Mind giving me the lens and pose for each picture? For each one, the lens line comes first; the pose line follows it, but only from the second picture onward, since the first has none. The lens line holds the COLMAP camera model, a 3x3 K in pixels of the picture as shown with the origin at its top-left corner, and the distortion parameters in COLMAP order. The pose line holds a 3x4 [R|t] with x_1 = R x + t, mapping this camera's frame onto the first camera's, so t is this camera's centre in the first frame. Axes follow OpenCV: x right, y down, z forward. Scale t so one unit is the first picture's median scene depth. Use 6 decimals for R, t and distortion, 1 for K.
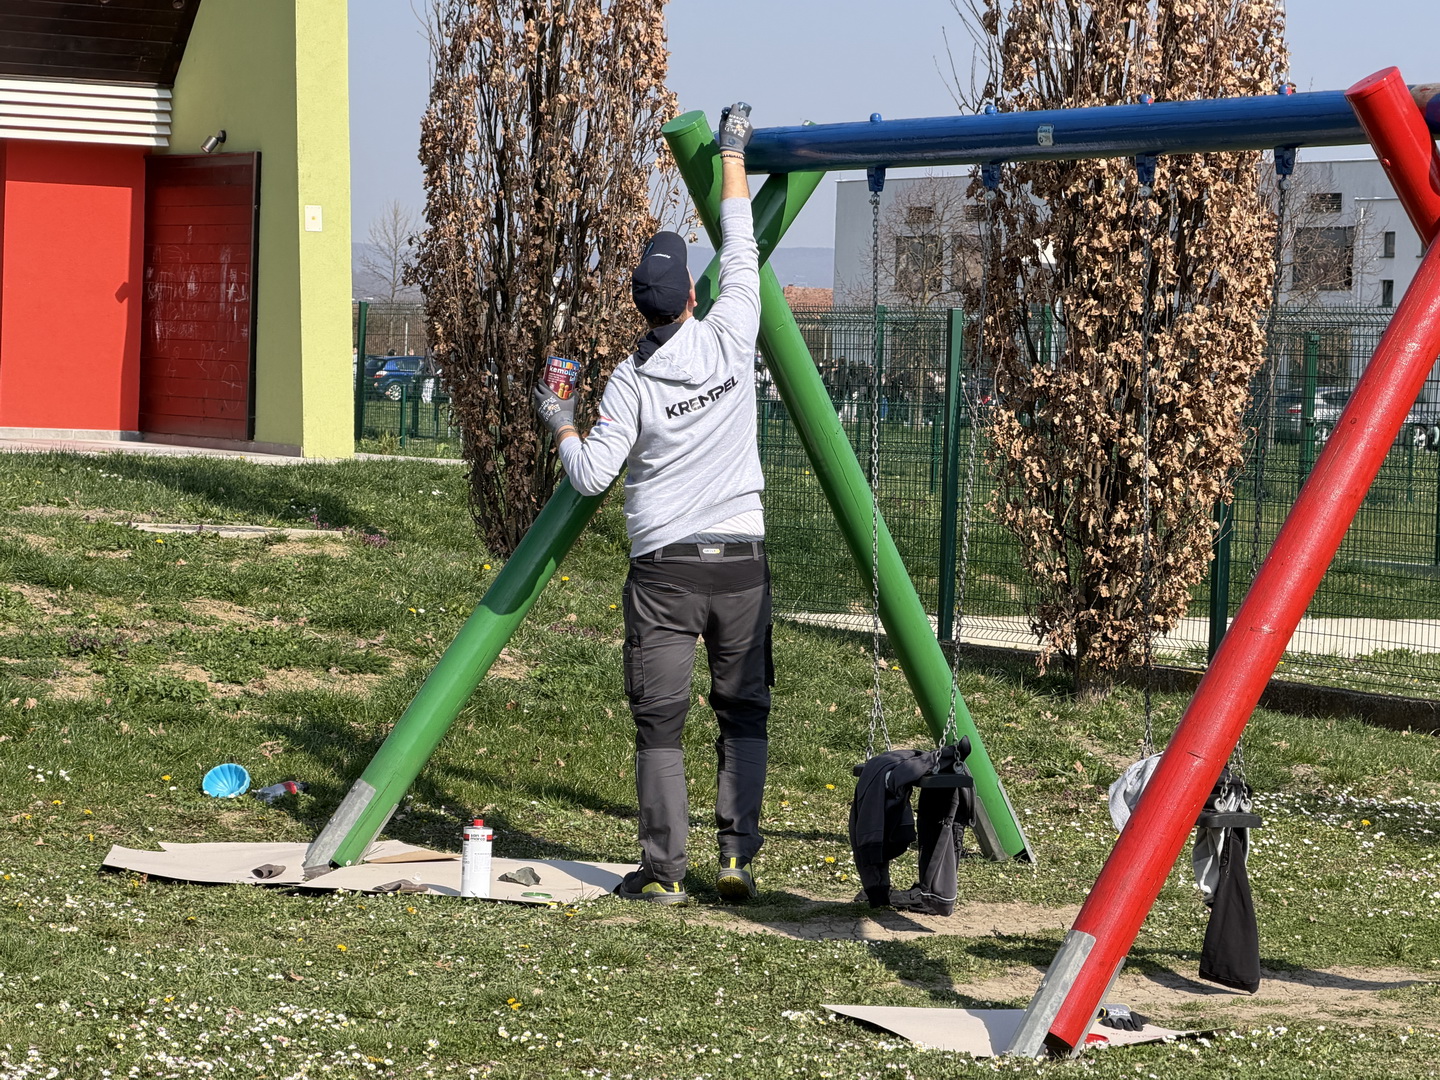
lens RADIAL K [[4809.2, 0, 723.2], [0, 4809.2, 541.3], [0, 0, 1]] dist [0.178505, 0.000000]
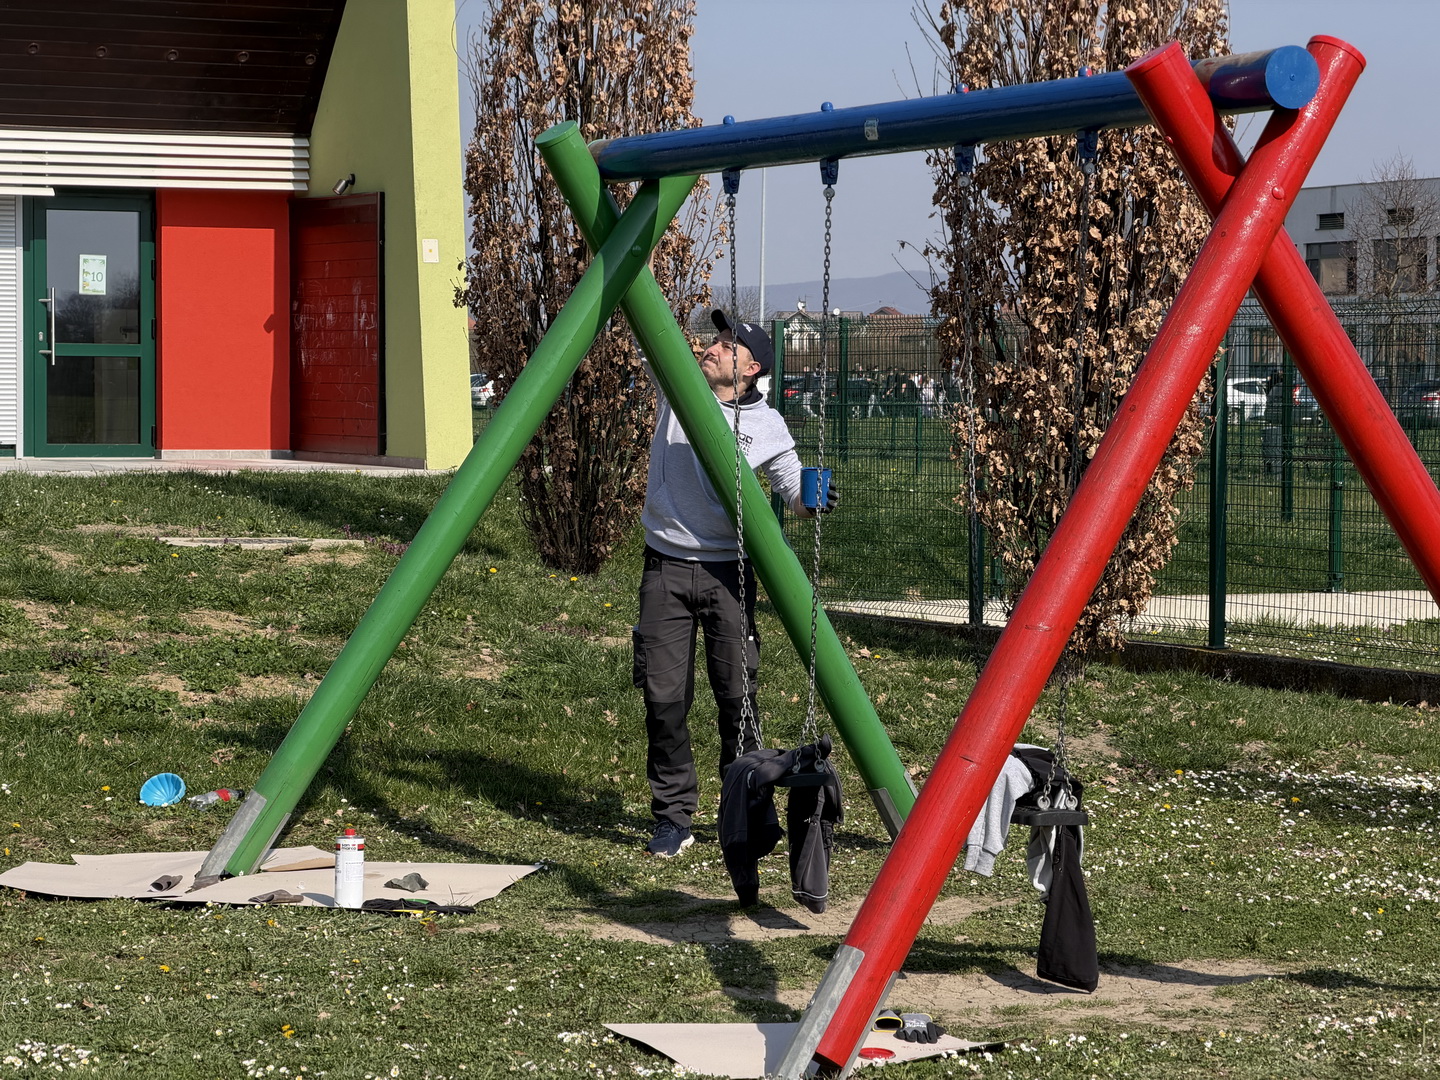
lens RADIAL K [[4152.5, 0, 715.5], [0, 4152.5, 539.4], [0, 0, 1]] dist [0.178126, 0.000000]
pose [[0.997610, -0.028525, -0.062936, 0.060118], [0.028650, 0.999589, 0.001086, -0.001144], [0.062880, -0.002887, 0.998017, 0.099325]]
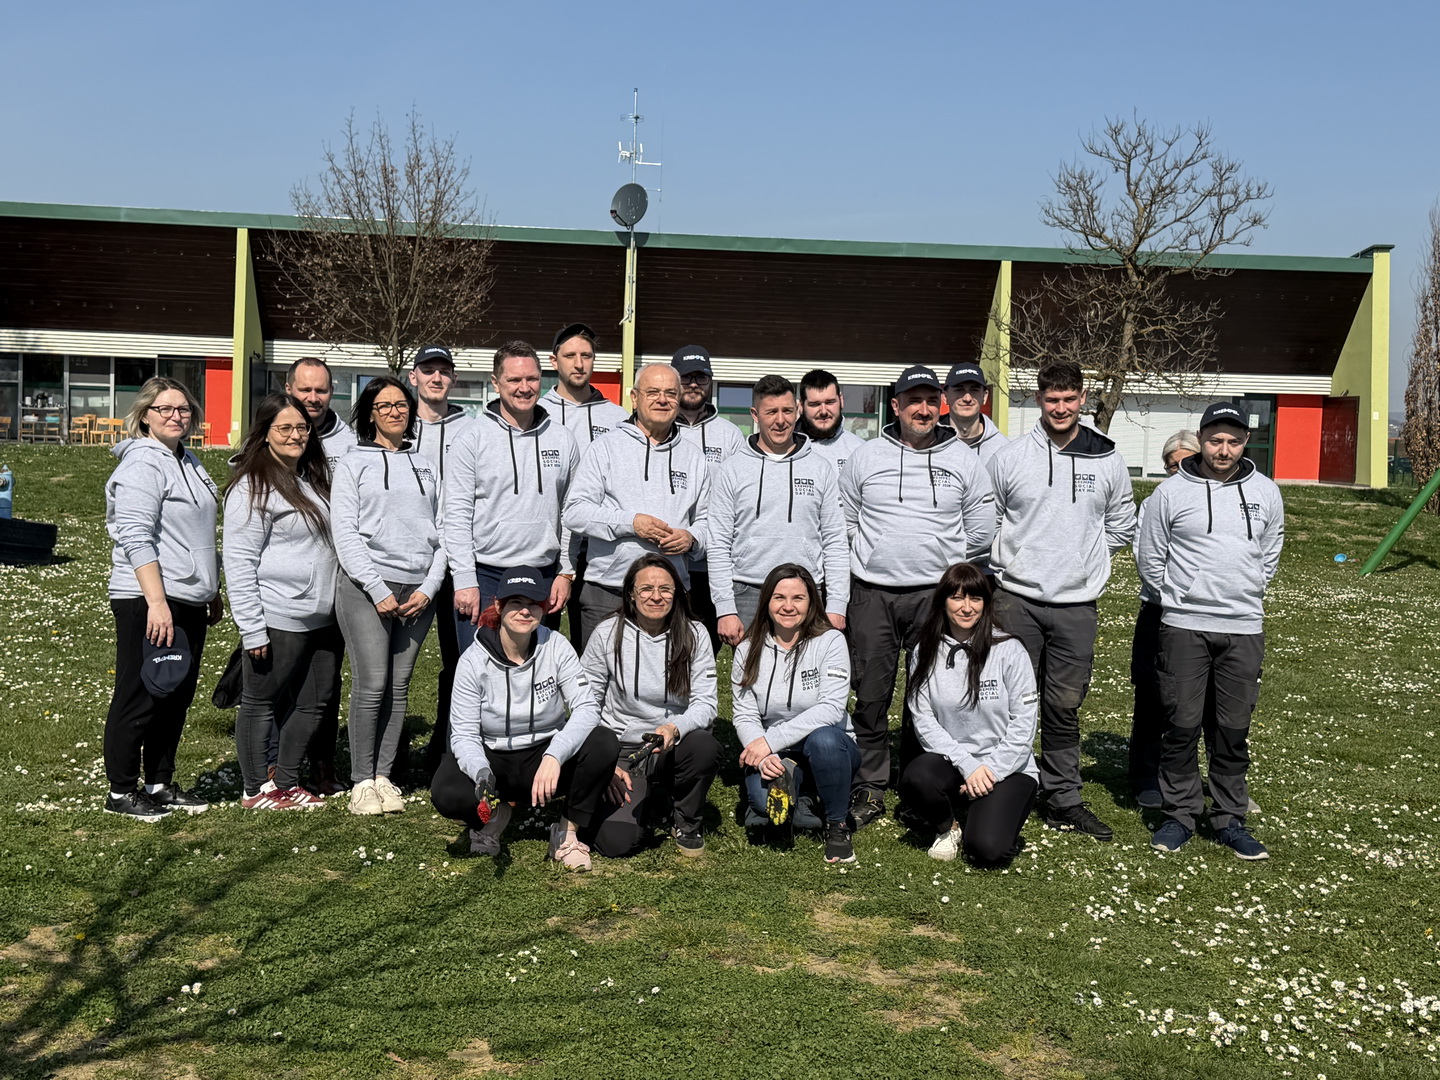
lens RADIAL K [[1854.2, 0, 718.9], [0, 1854.2, 539.6], [0, 0, 1]] dist [0.116425, 0.000000]
pose [[0.909499, 0.015204, -0.415428, 0.070547], [-0.013294, 0.999884, 0.007489, 0.023951], [0.415493, -0.001289, 0.909595, -0.601582]]
